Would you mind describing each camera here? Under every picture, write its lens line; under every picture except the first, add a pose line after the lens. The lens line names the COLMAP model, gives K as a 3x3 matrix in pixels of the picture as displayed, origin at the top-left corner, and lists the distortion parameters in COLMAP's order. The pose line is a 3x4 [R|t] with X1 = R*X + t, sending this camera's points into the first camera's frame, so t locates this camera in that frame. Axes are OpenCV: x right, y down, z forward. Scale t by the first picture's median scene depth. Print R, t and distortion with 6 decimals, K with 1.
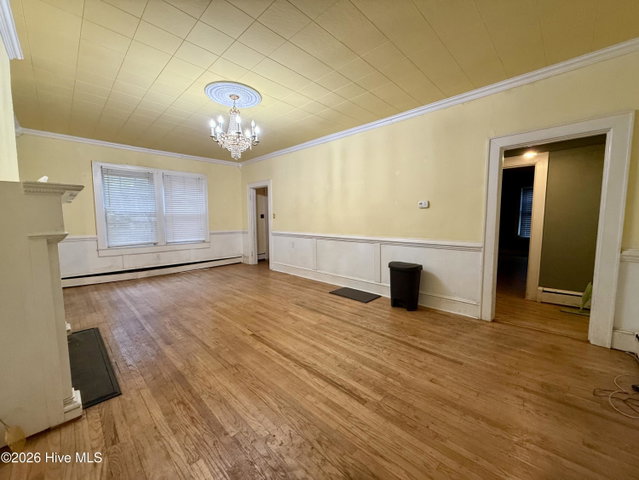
lens RADIAL K [[254.3, 0, 318.7], [0, 254.3, 239.7], [0, 0, 1]] dist [-0.000451, 0.000206]
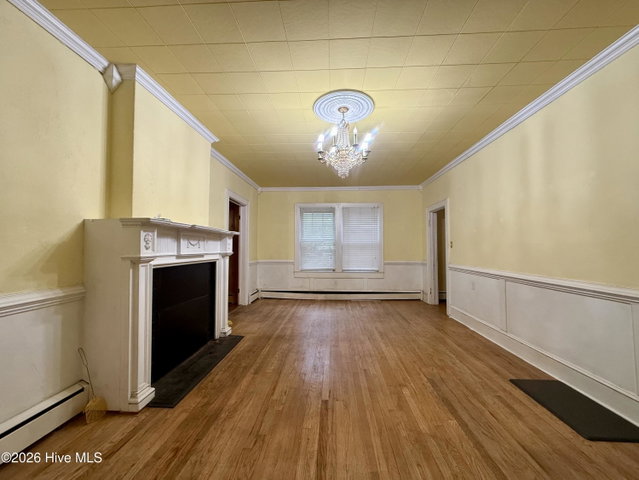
lens RADIAL K [[254.3, 0, 318.7], [0, 254.3, 239.7], [0, 0, 1]] dist [-0.000451, 0.000206]
pose [[0.657989, -0.020917, -0.752737, 0.177552], [-0.068197, 0.993851, -0.087230, -0.018521], [0.749933, 0.108730, 0.652517, 0.267464]]
